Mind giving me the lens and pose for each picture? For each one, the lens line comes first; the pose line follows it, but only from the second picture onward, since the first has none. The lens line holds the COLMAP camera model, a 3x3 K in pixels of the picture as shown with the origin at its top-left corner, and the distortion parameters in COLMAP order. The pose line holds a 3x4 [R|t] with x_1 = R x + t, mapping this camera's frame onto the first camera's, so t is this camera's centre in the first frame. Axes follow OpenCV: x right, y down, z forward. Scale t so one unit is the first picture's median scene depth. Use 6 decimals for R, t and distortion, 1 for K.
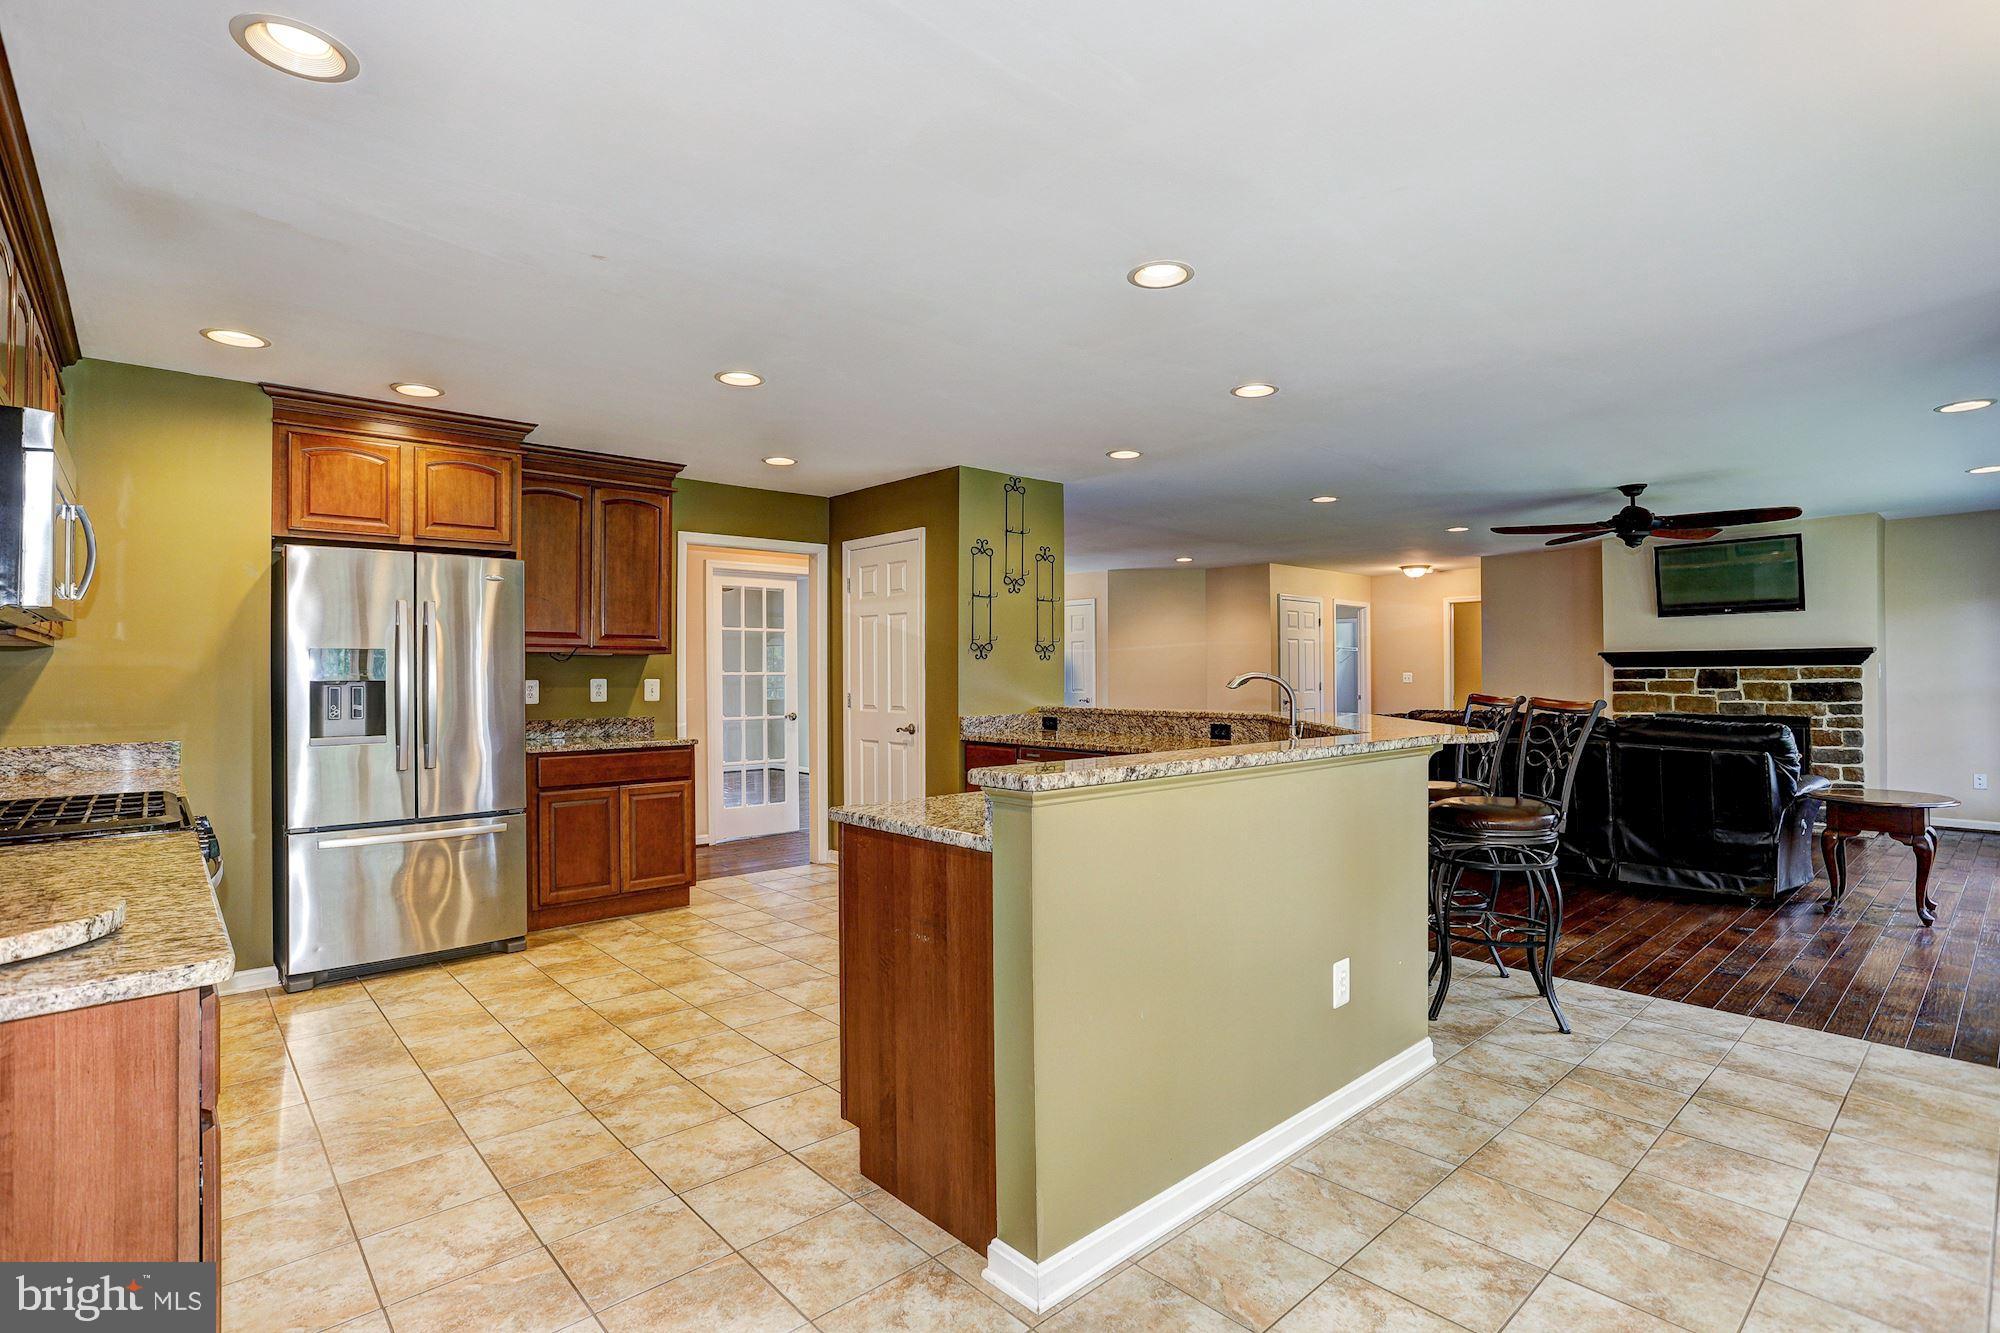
lens RADIAL K [[943.1, 0, 1000.0], [0, 943.1, 666.5], [0, 0, 1]] dist [0.003400, 0.000497]
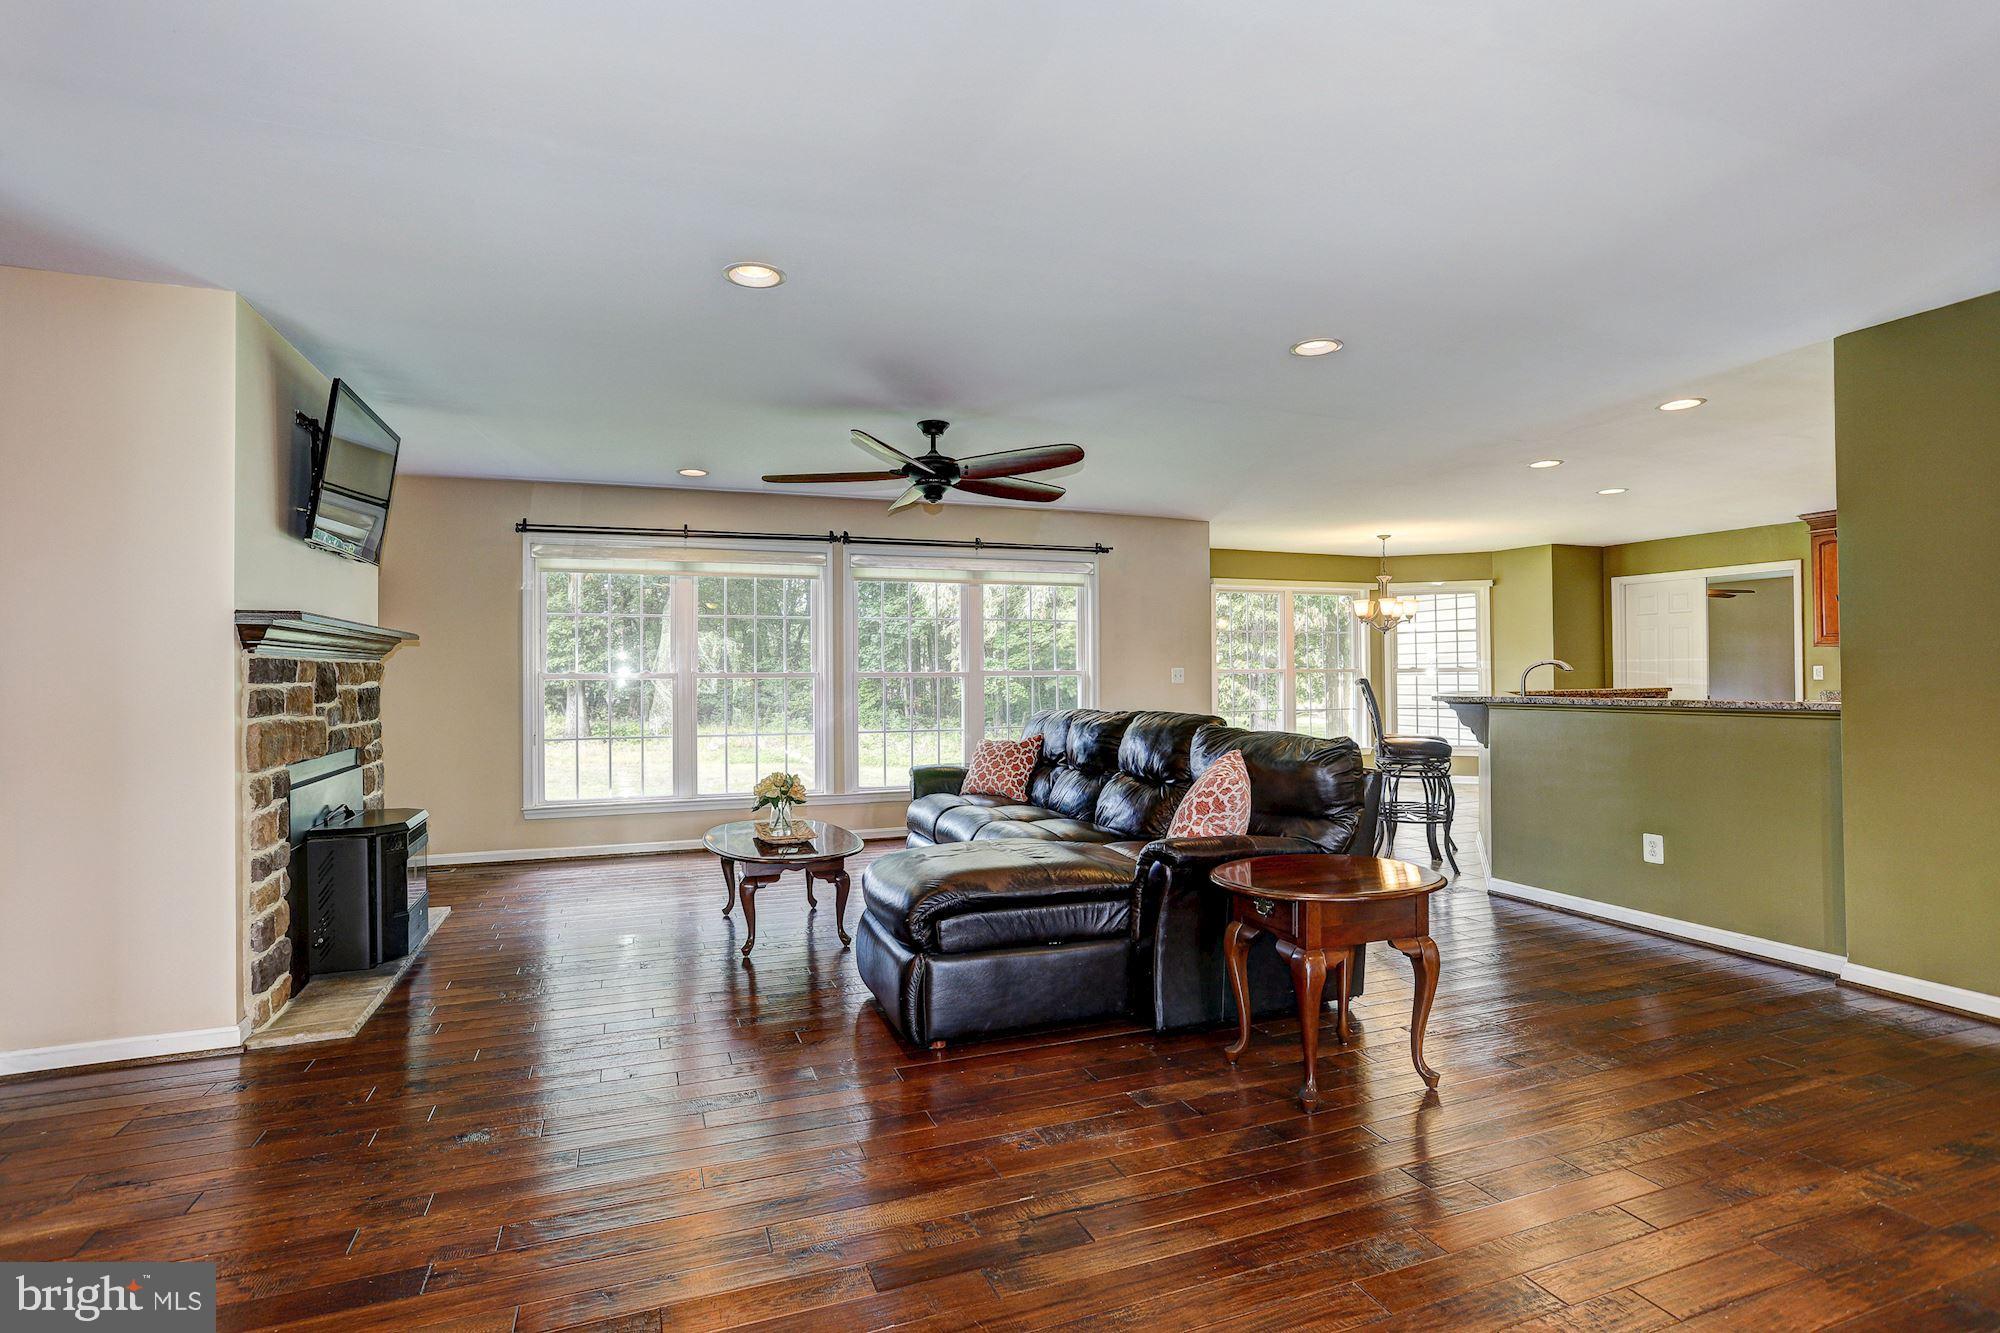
lens RADIAL K [[962.5, 0, 1000.0], [0, 962.5, 666.5], [0, 0, 1]] dist [-0.059760, 0.000352]
pose [[-0.933075, 0.007650, 0.359601, 0.270849], [-0.001345, 0.999693, -0.024757, 0.016540], [-0.359680, -0.023584, -0.932778, 1.350844]]
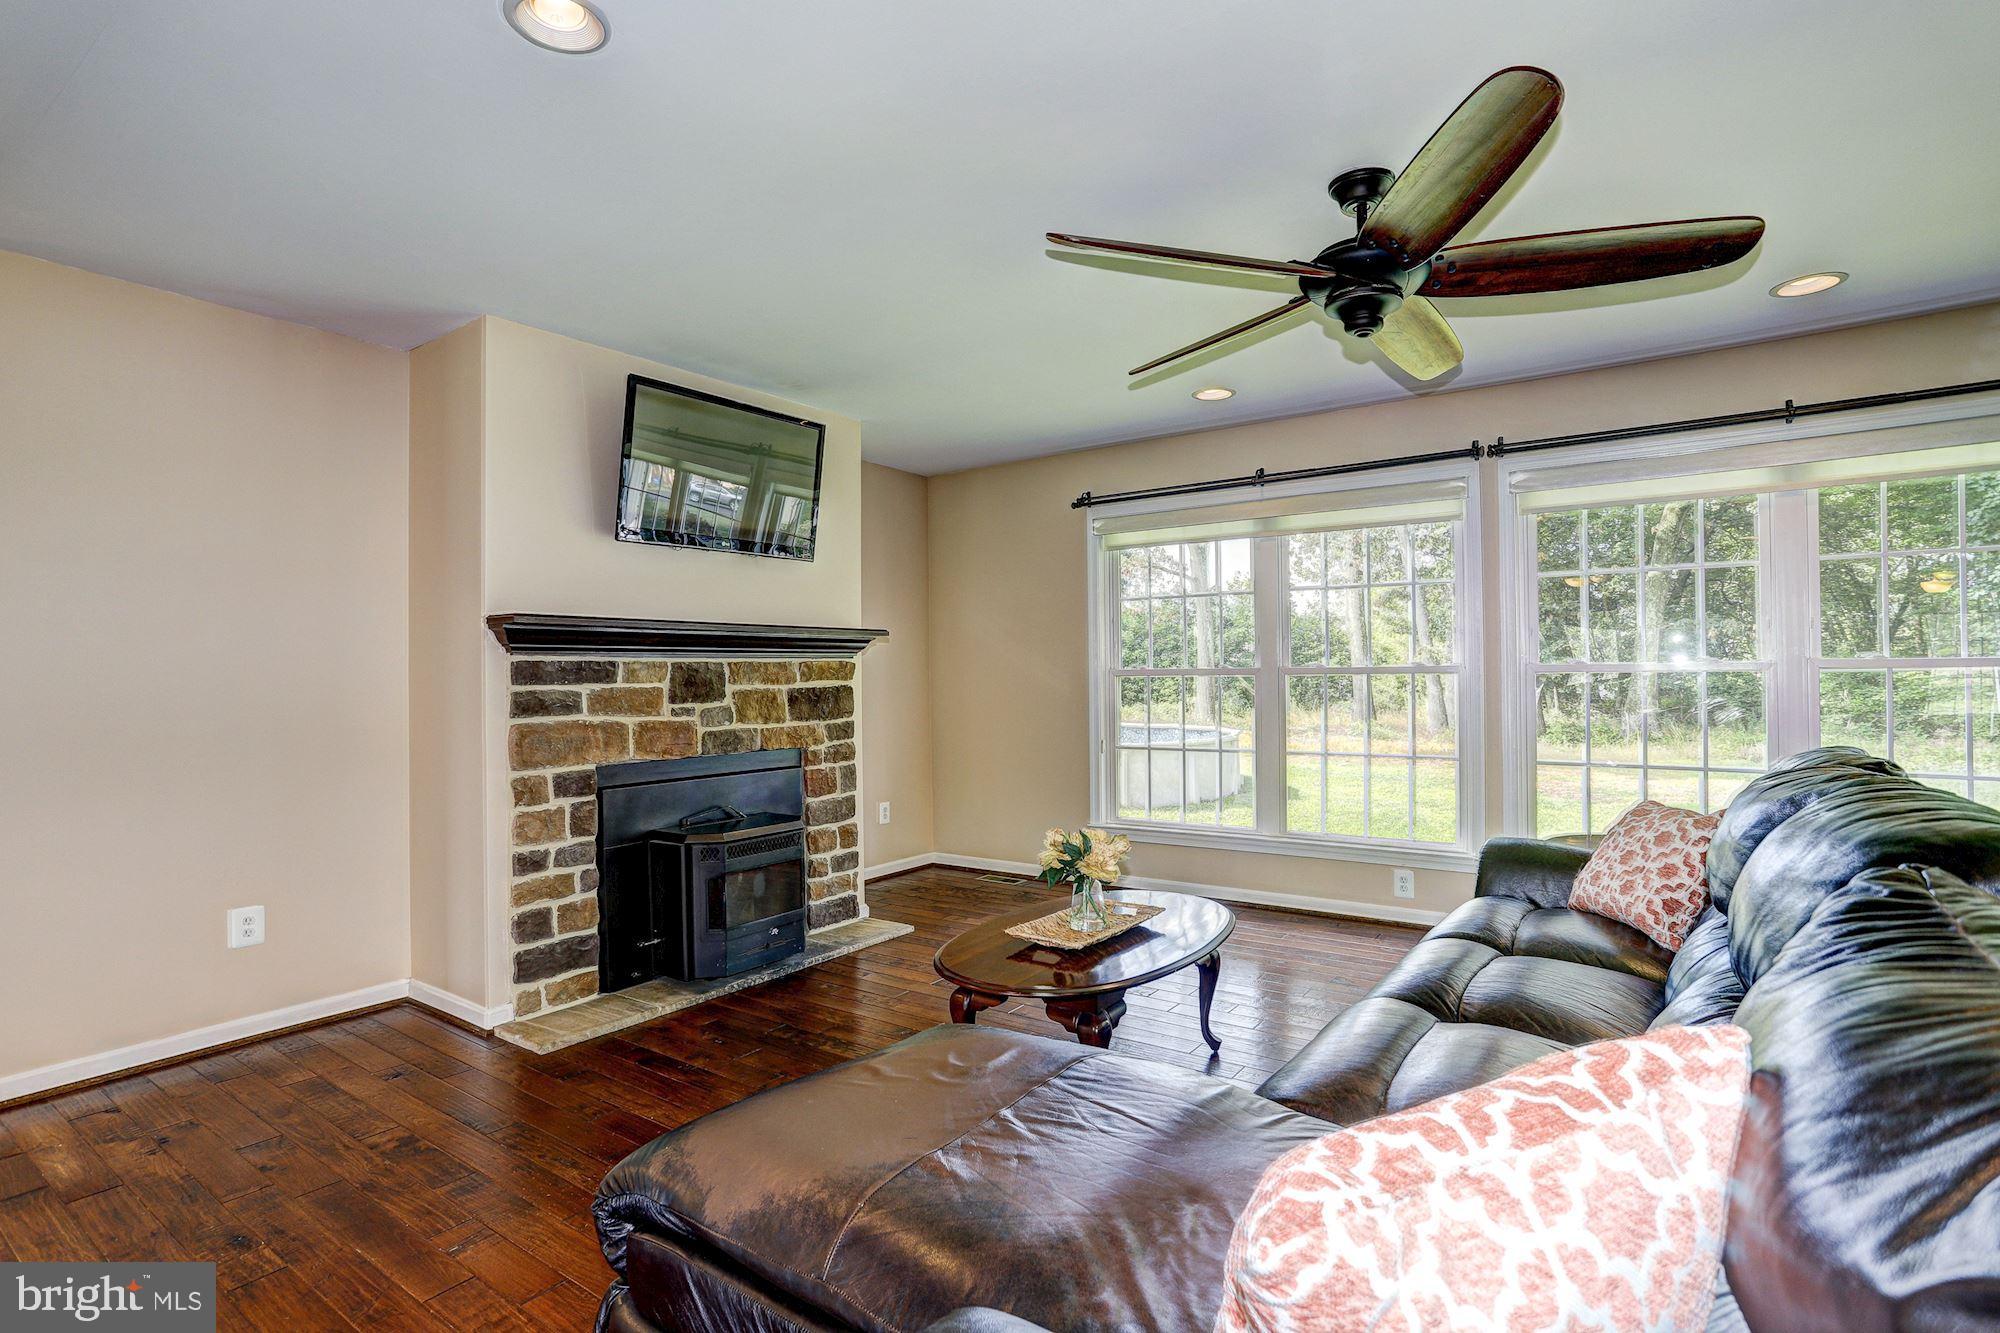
lens RADIAL K [[962.5, 0, 1000.0], [0, 962.5, 666.5], [0, 0, 1]] dist [-0.059760, 0.000352]
pose [[-0.207388, 0.006132, 0.978240, 0.254663], [-0.007596, 0.999940, -0.007879, 0.007587], [-0.978229, -0.009065, -0.207329, 0.970760]]
